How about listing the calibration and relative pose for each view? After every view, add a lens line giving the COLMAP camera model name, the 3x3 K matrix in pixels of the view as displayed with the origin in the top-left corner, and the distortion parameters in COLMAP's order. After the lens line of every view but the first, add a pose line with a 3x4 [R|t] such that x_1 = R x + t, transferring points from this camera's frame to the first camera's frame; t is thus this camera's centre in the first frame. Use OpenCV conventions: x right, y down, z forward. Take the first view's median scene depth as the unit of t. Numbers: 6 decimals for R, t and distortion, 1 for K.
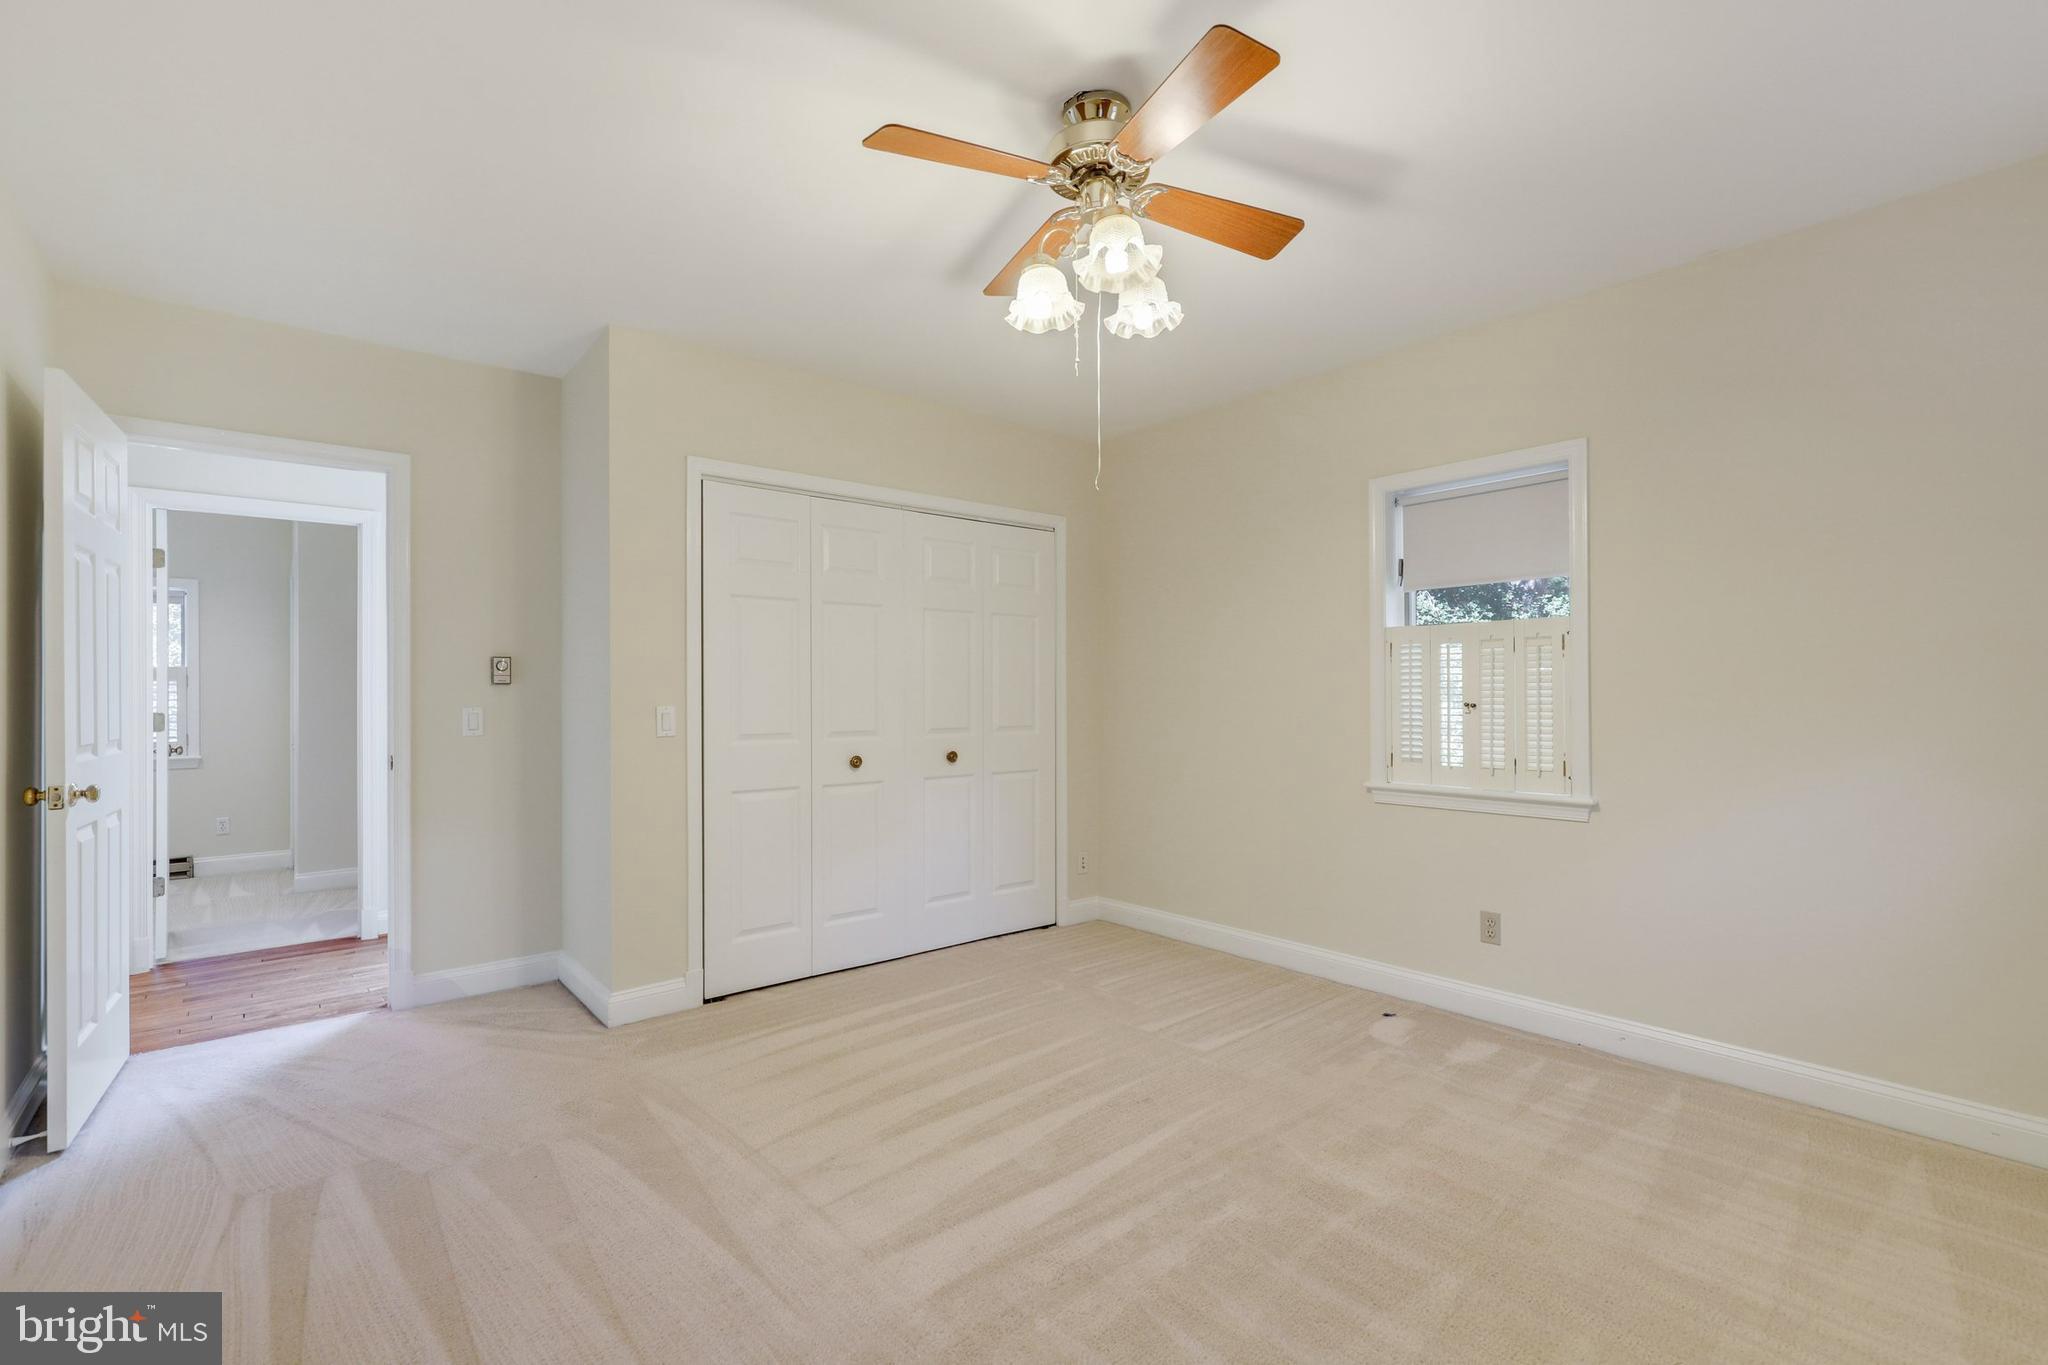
lens RADIAL K [[921.5, 0, 1037.5], [0, 921.5, 688.8], [0, 0, 1]] dist [0.007827, -0.001661]
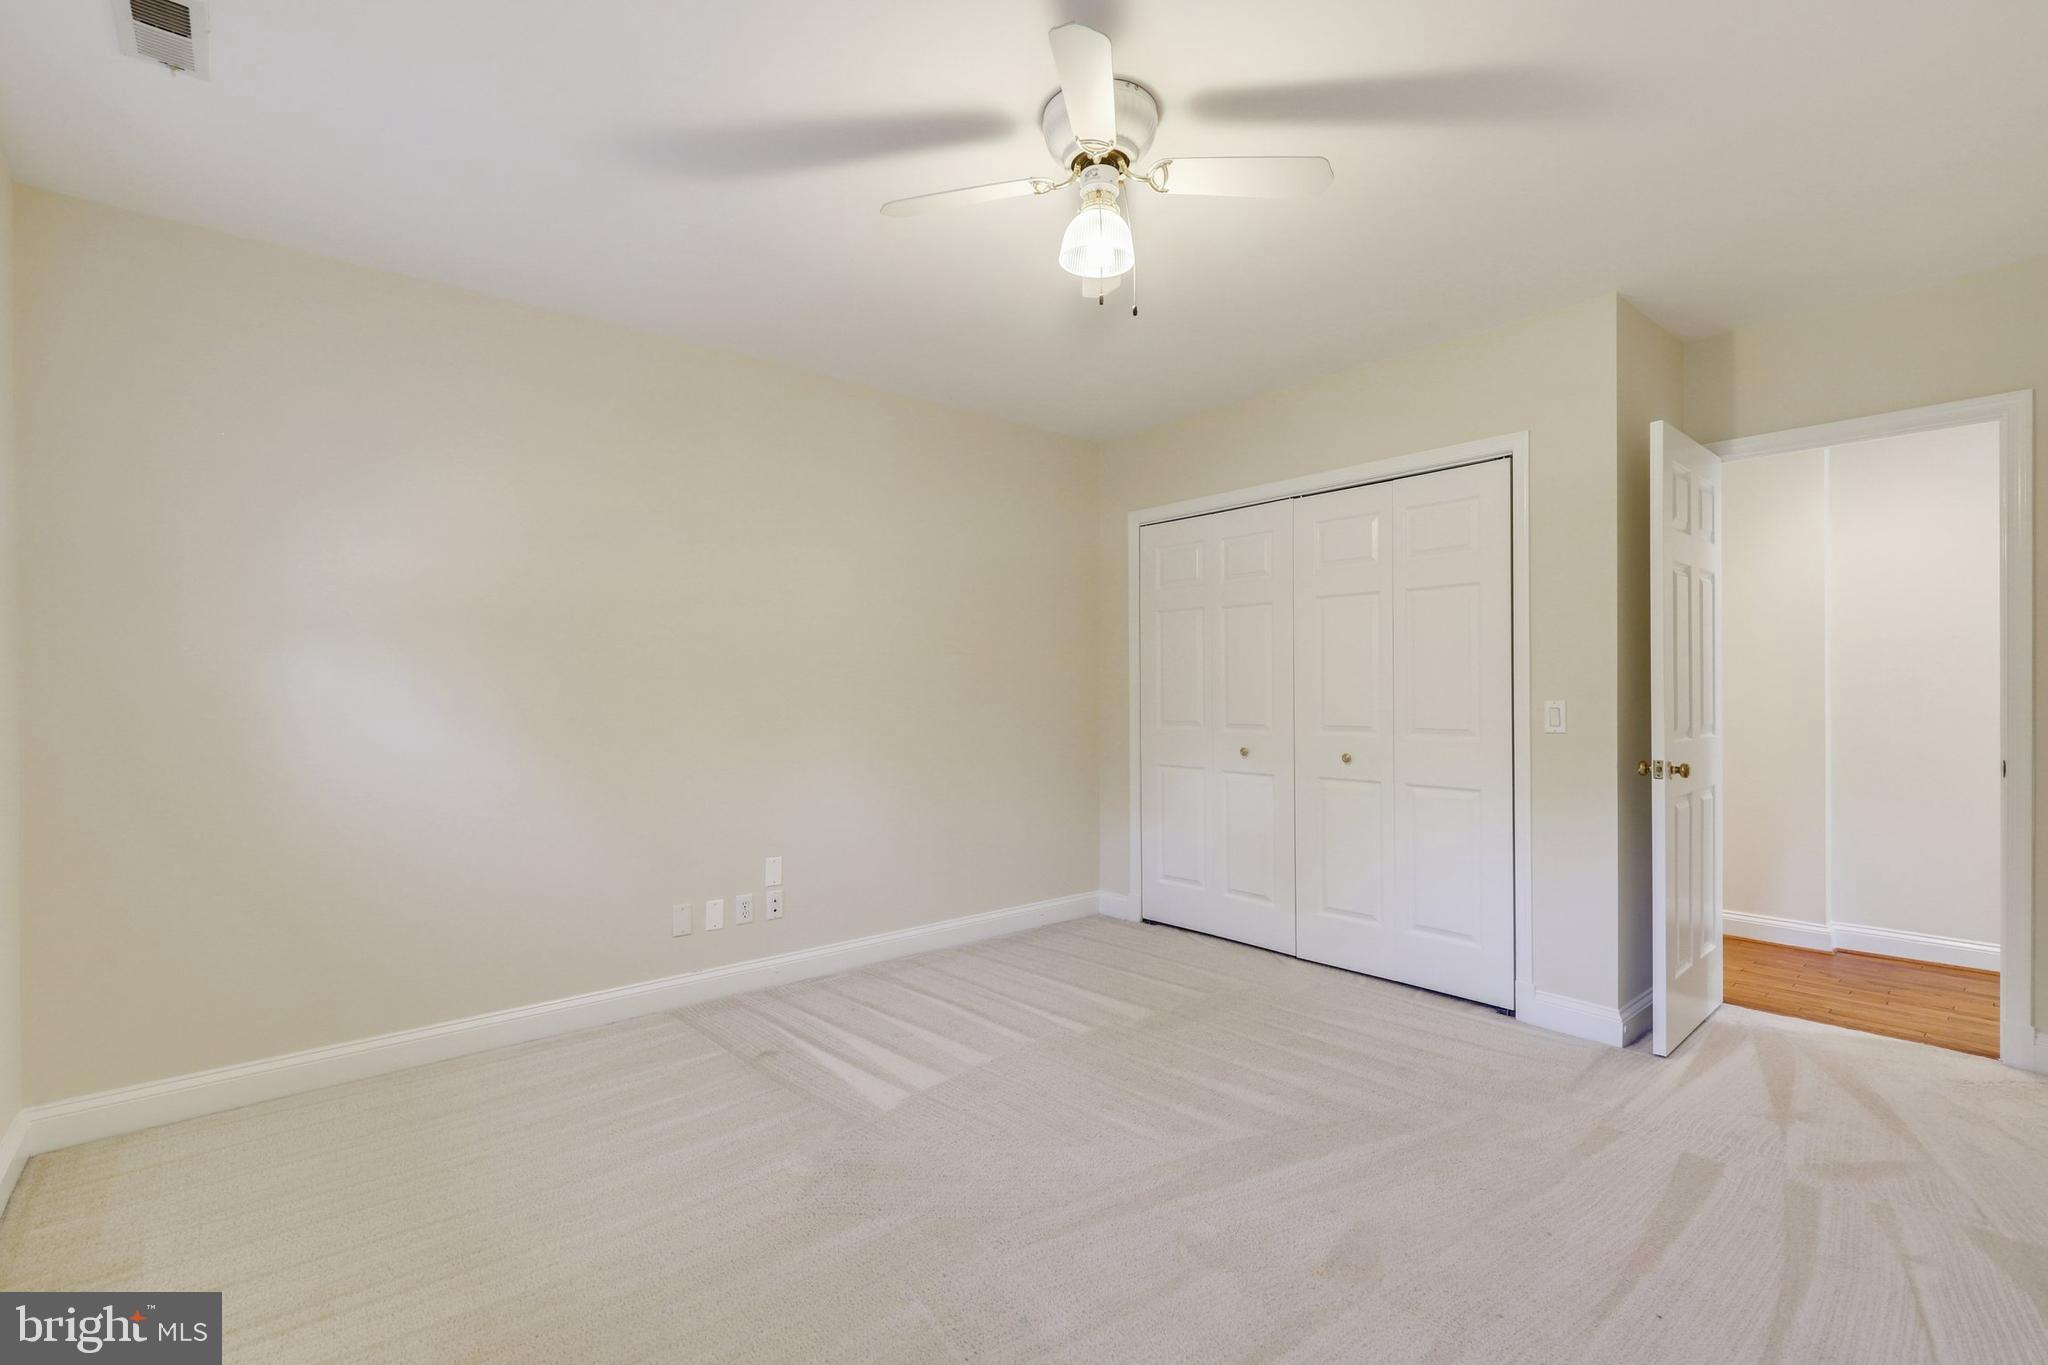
lens RADIAL K [[921.5, 0, 1020.4], [0, 921.5, 685.3], [0, 0, 1]] dist [0.007827, -0.001661]
pose [[-0.004252, -0.004183, -0.999982, 0.175749], [0.009637, 0.999945, -0.004224, 0.001271], [0.999945, -0.009655, -0.004212, 0.152680]]
